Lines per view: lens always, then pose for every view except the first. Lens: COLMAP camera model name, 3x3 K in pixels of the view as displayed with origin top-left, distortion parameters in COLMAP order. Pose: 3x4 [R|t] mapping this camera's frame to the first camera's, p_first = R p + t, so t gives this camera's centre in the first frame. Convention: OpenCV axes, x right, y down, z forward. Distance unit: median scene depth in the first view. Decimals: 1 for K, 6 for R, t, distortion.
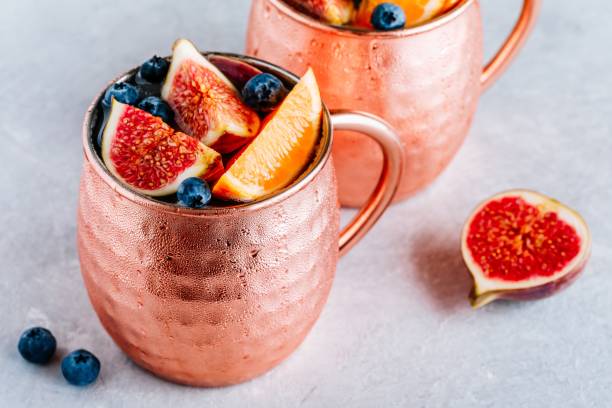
lens RADIAL K [[2224.4, 0, 310.2], [0, 2224.4, 208.8], [0, 0, 1]] dist [0.224798, 0.000000]
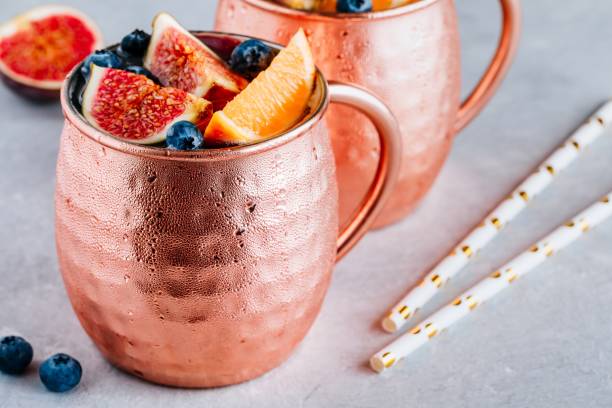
lens RADIAL K [[2224.4, 0, 303.9], [0, 2224.4, 198.0], [0, 0, 1]] dist [0.224798, 0.000000]
pose [[0.998609, -0.035559, 0.038937, -0.037591], [0.043658, 0.971664, -0.232299, 0.223065], [-0.029574, 0.233676, 0.971865, 0.098127]]
